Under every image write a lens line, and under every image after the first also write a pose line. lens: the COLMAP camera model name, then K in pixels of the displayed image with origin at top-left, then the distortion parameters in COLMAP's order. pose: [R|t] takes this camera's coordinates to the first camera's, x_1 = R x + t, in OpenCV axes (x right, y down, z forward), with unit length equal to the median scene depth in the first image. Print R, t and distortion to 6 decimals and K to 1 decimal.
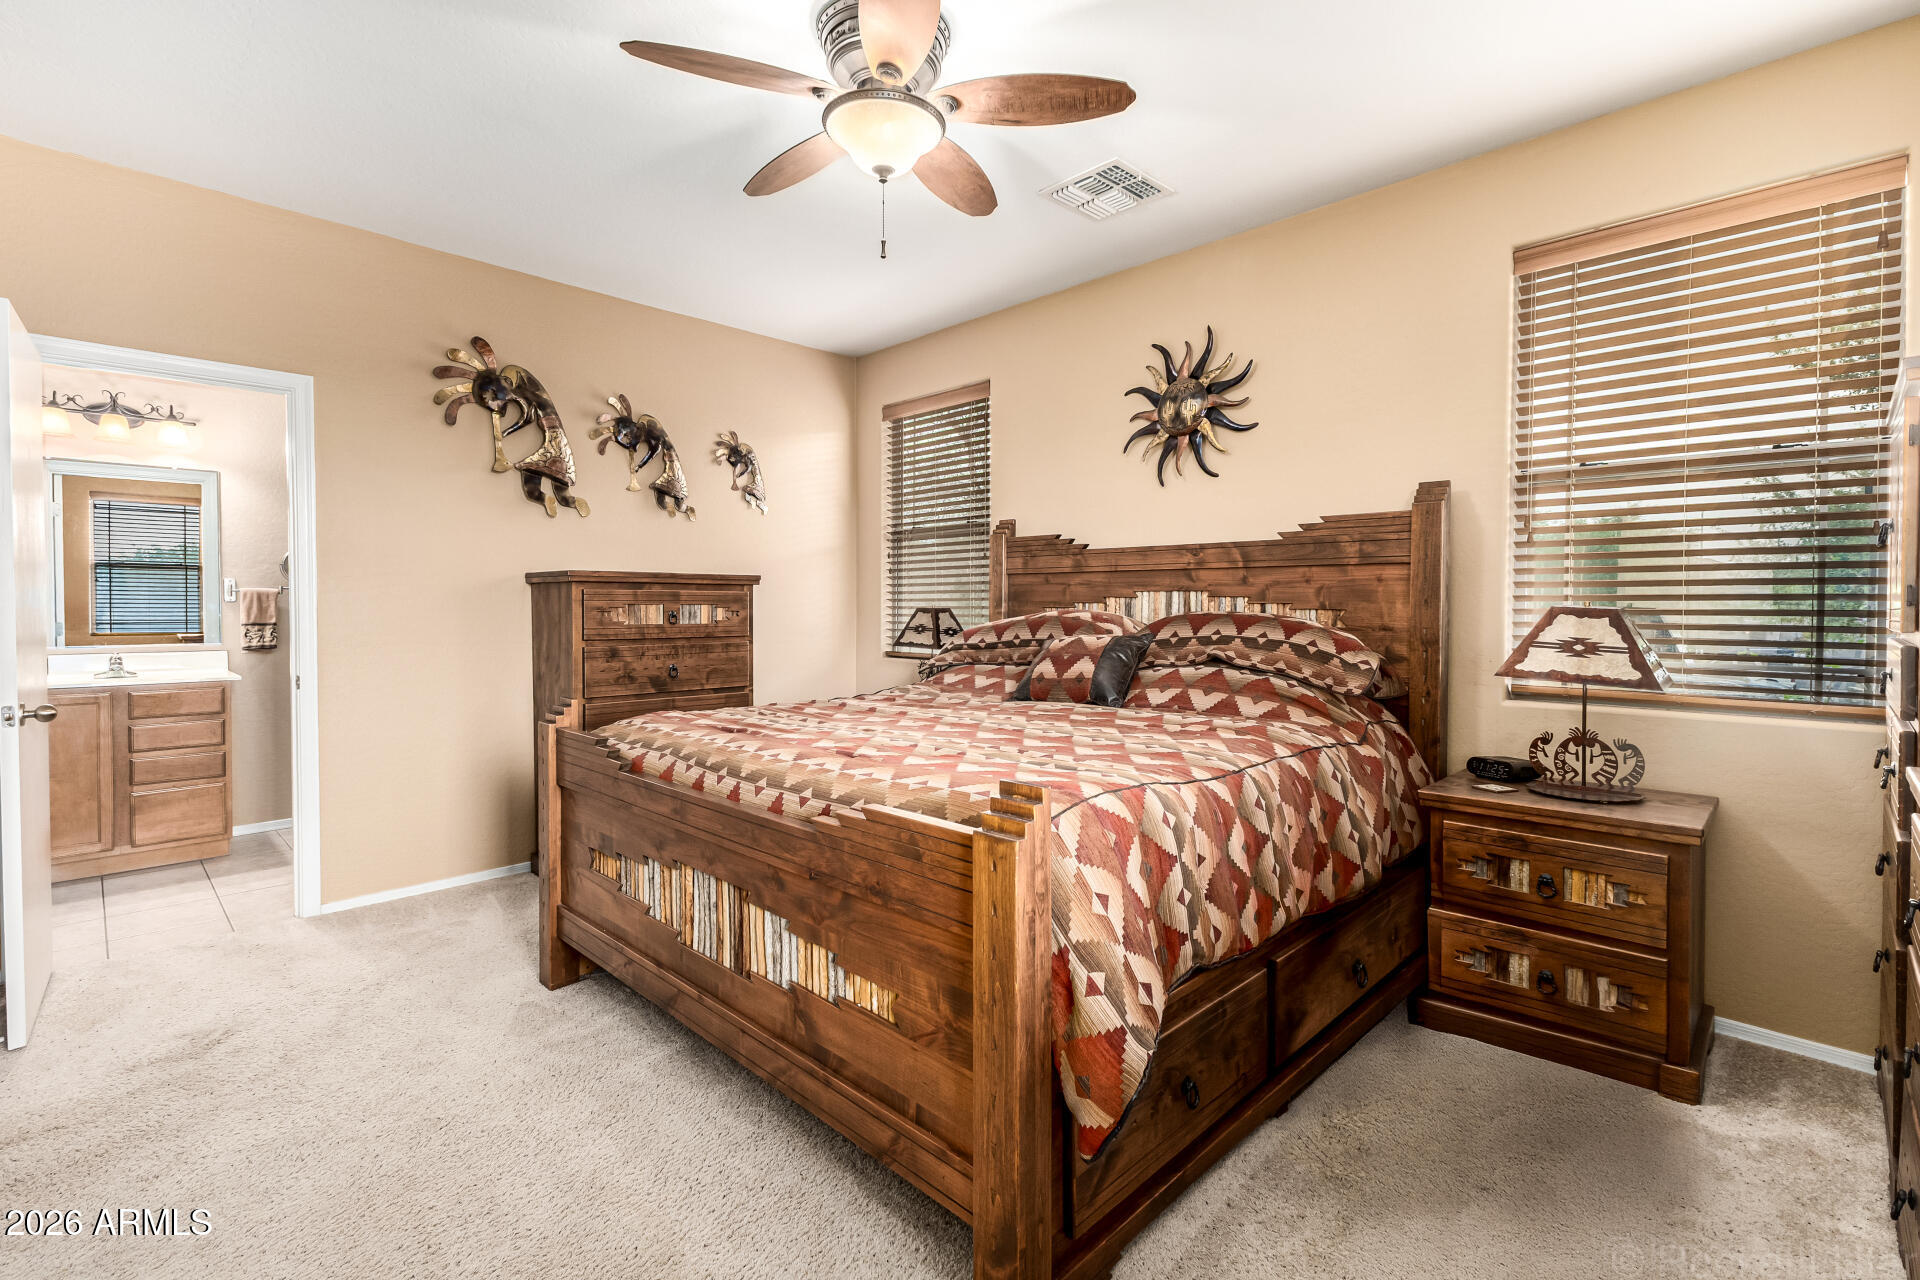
lens RADIAL K [[879.7, 0, 945.5], [0, 879.7, 625.8], [0, 0, 1]] dist [-0.010424, -0.000195]
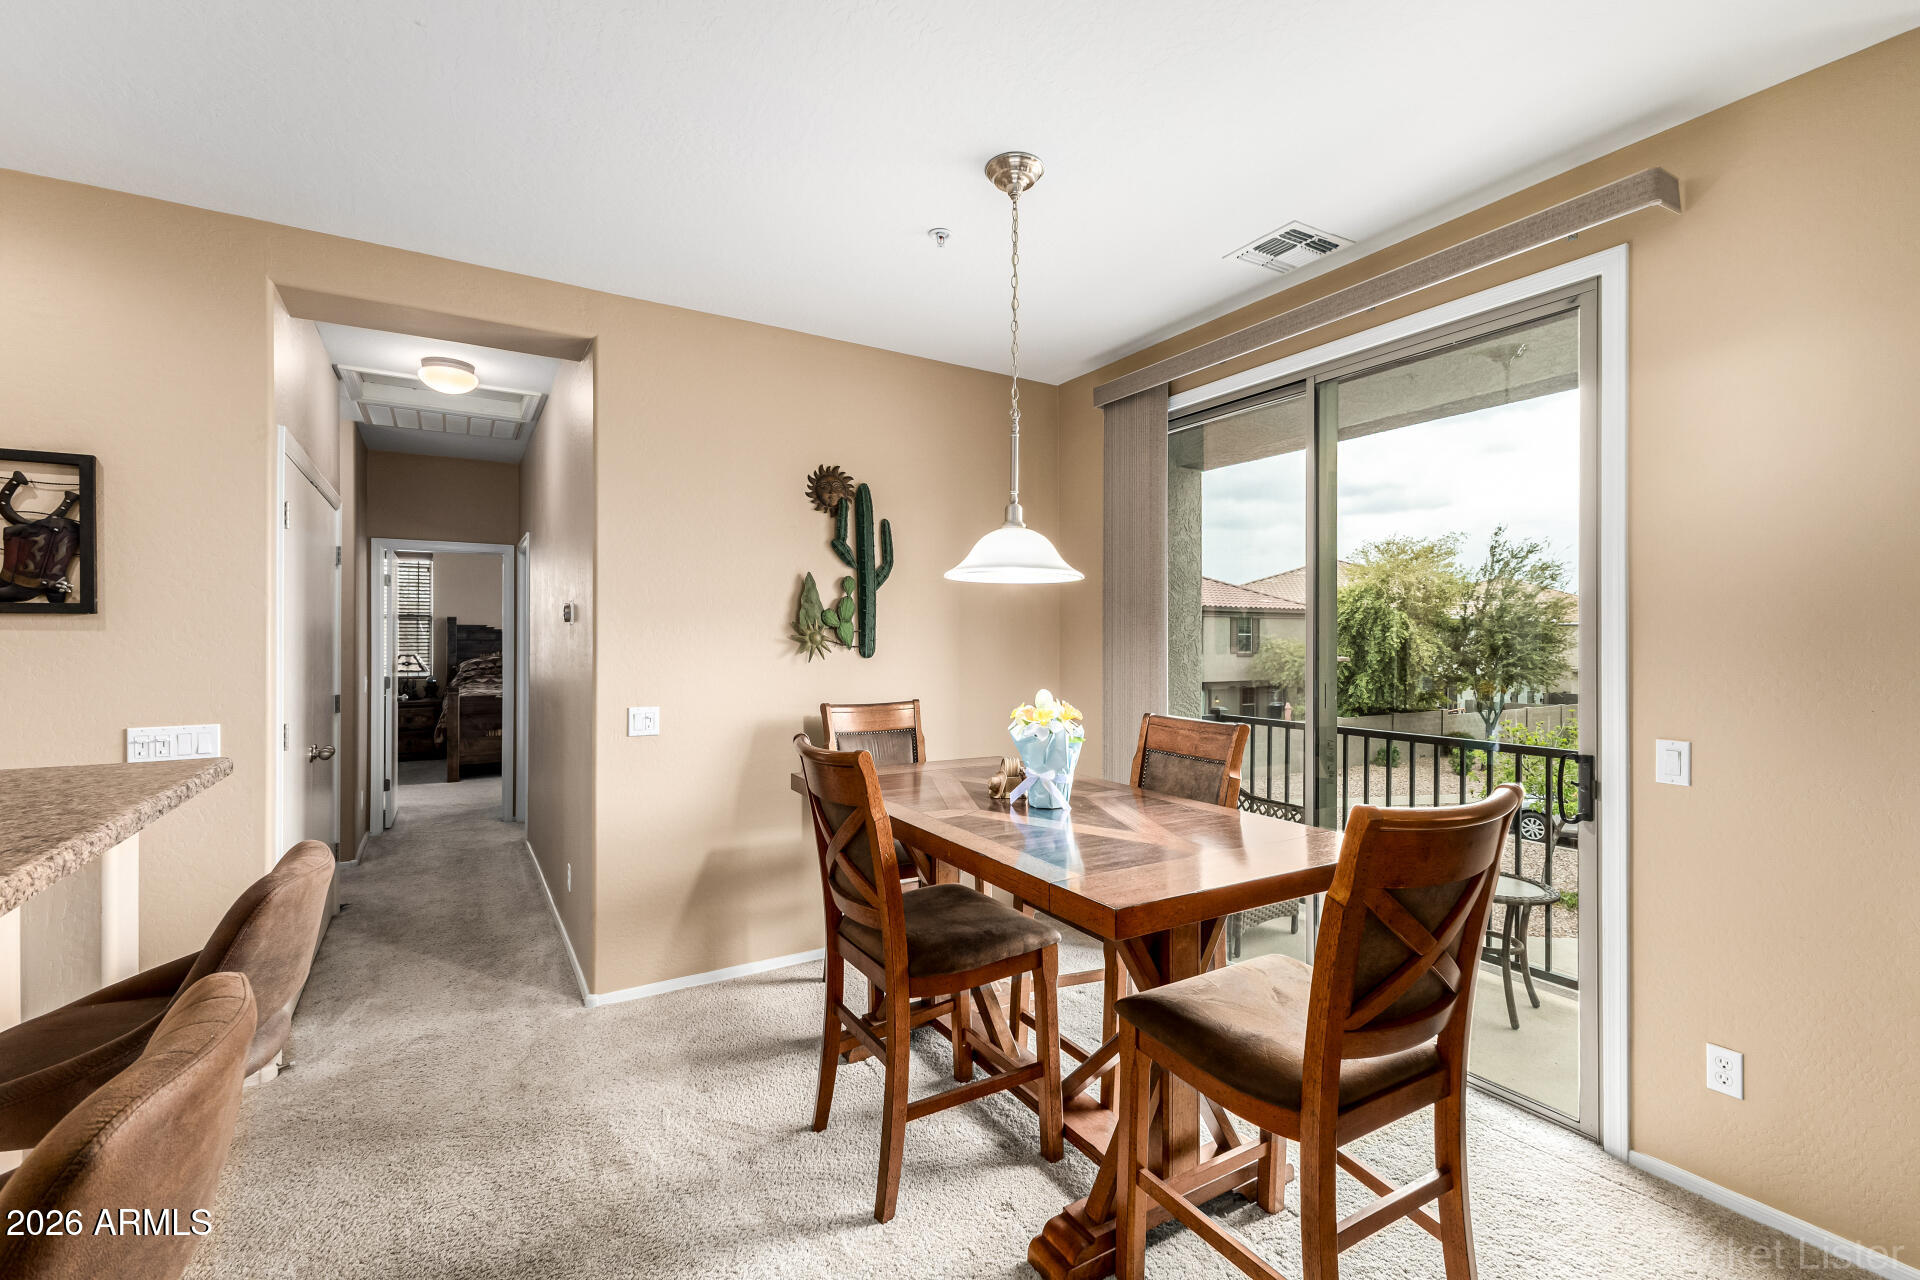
lens RADIAL K [[842.1, 0, 975.4], [0, 842.1, 635.5], [0, 0, 1]] dist [0.014272, -0.004794]
pose [[0.226087, -0.007050, 0.974082, -2.299605], [0.020308, 0.999791, 0.002523, -0.057903], [-0.973895, 0.019211, 0.226183, -1.150308]]
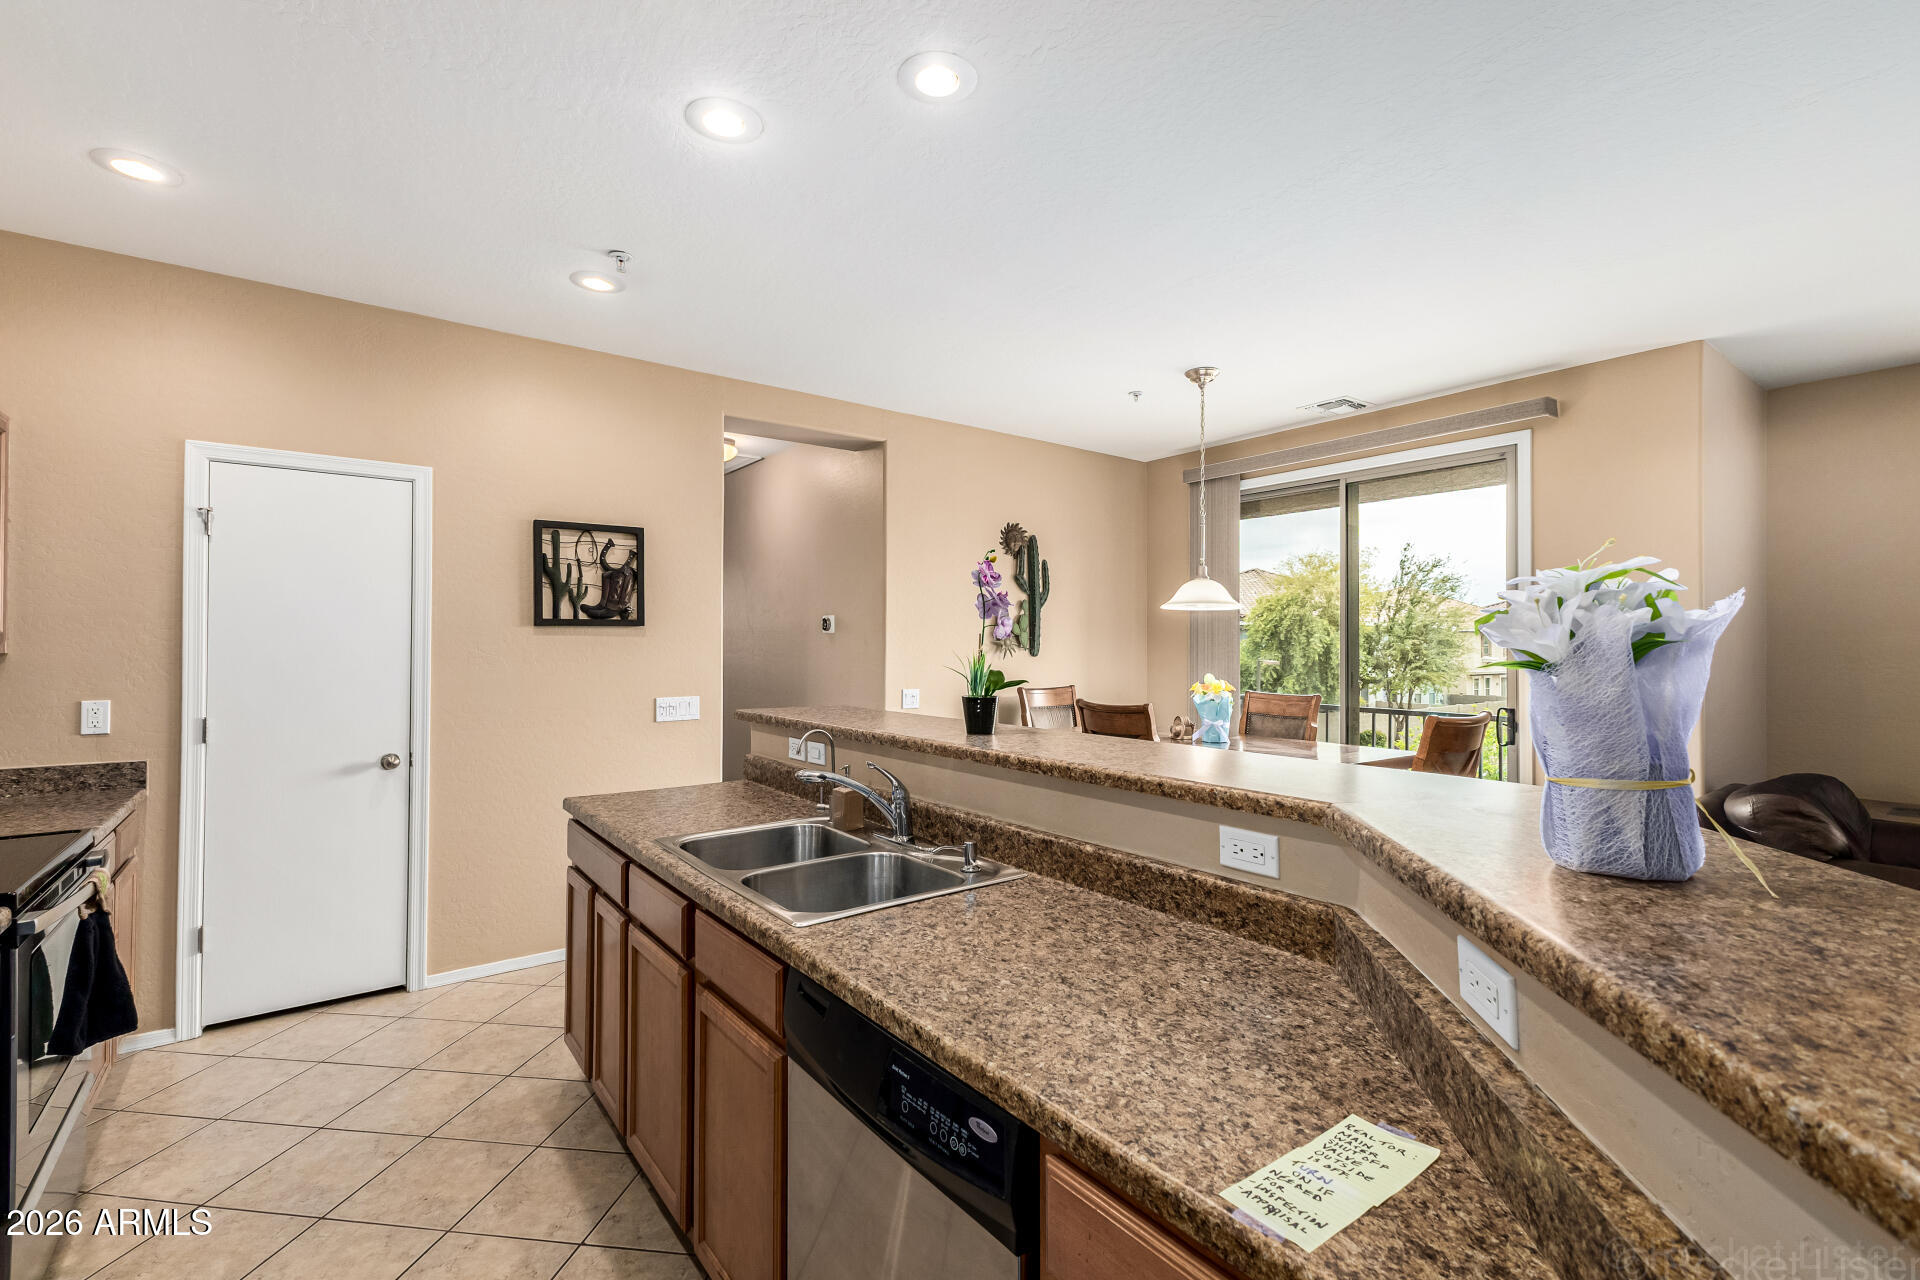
lens RADIAL K [[842.1, 0, 993.9], [0, 842.1, 631.4], [0, 0, 1]] dist [0.014272, -0.004794]
pose [[0.123162, 0.003476, 0.992380, -2.946349], [0.016639, 0.999846, -0.005567, -0.070091], [-0.992247, 0.017198, 0.123086, -0.826427]]
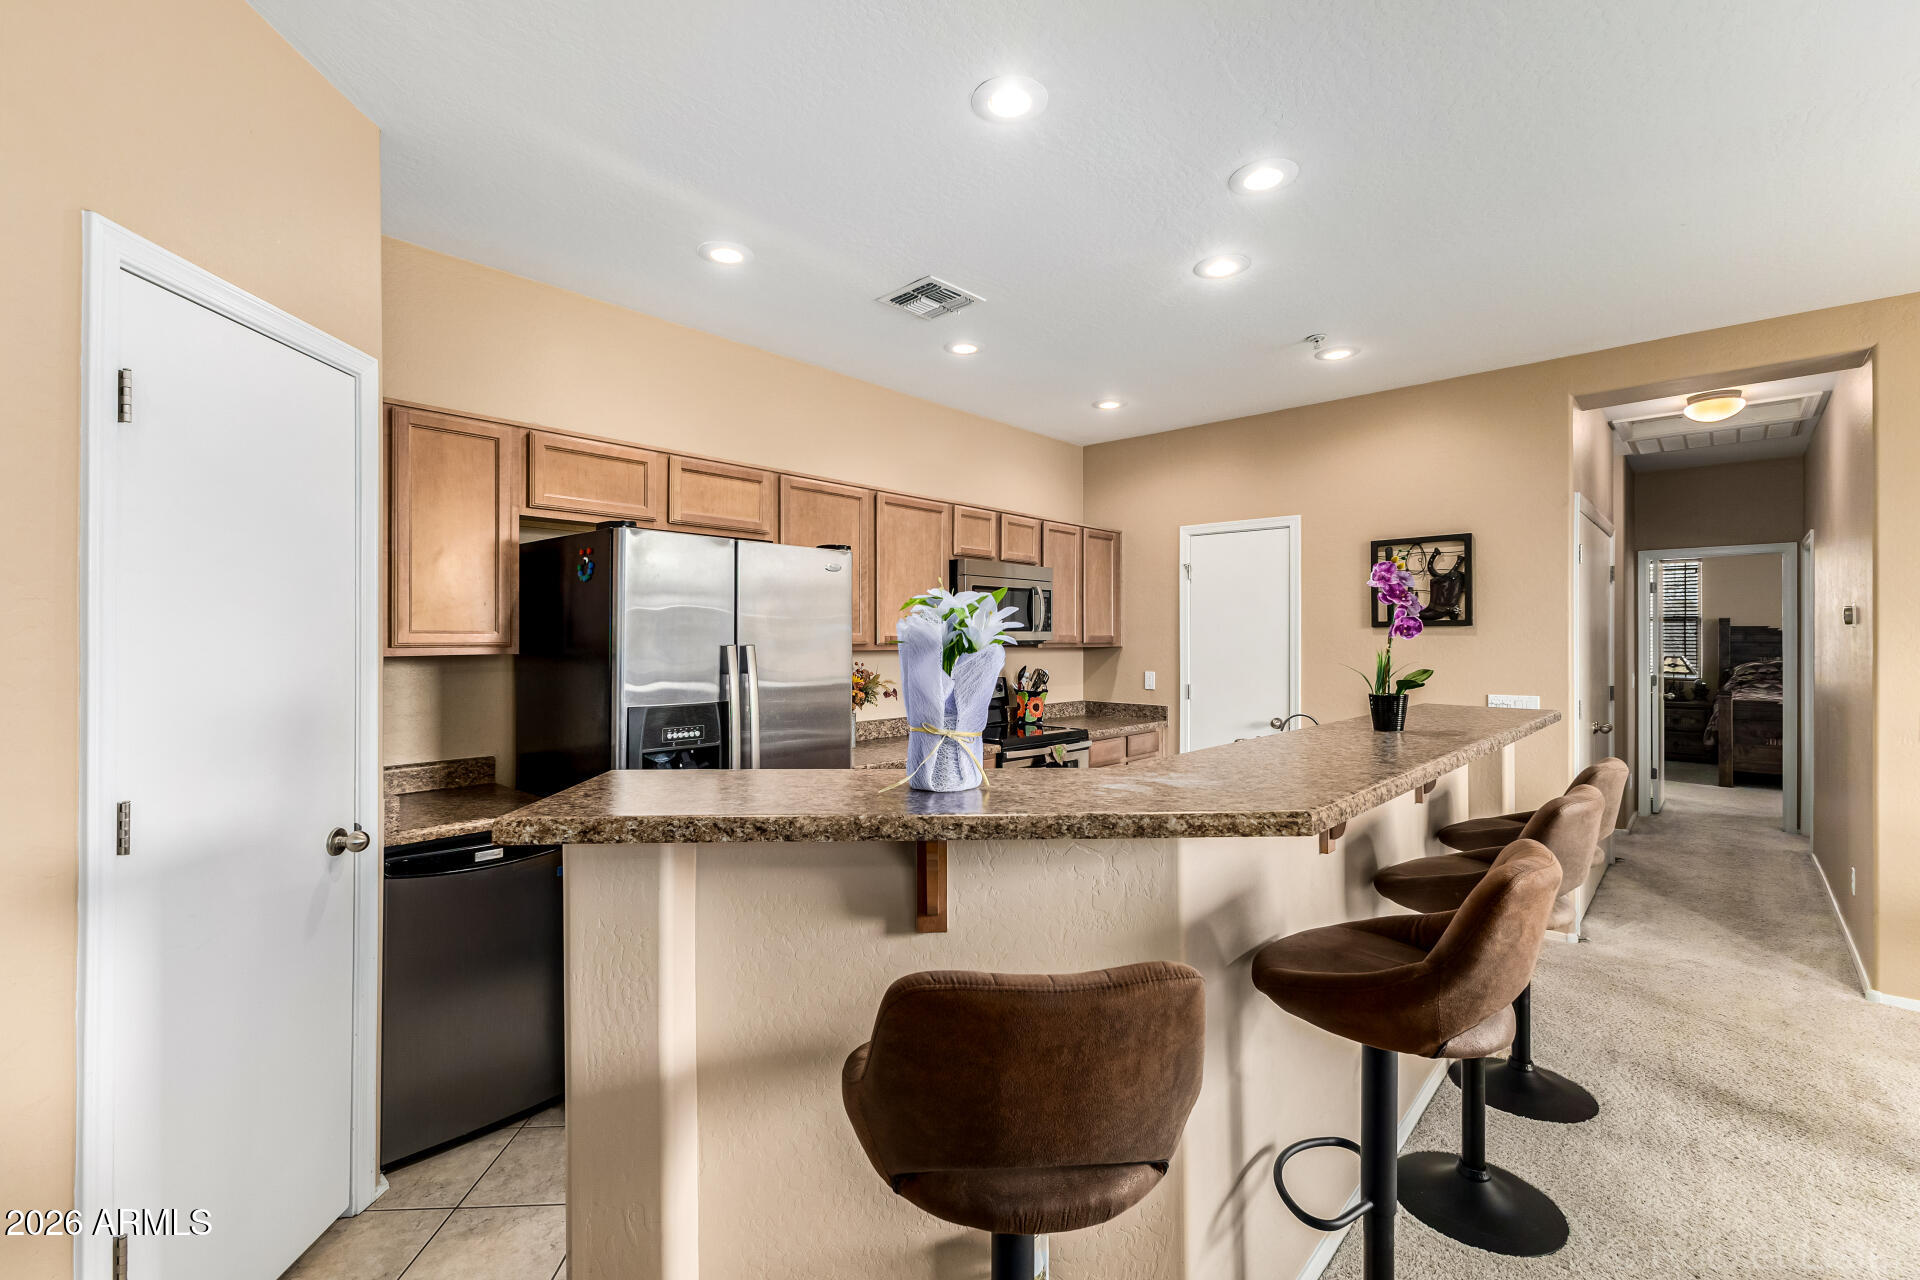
lens RADIAL K [[842.1, 0, 946.5], [0, 842.1, 636.0], [0, 0, 1]] dist [0.014272, -0.004794]
pose [[0.999029, -0.008827, 0.043160, -2.625089], [0.009785, 0.999709, -0.022034, -0.055122], [-0.042953, 0.022435, 0.998825, -1.499023]]
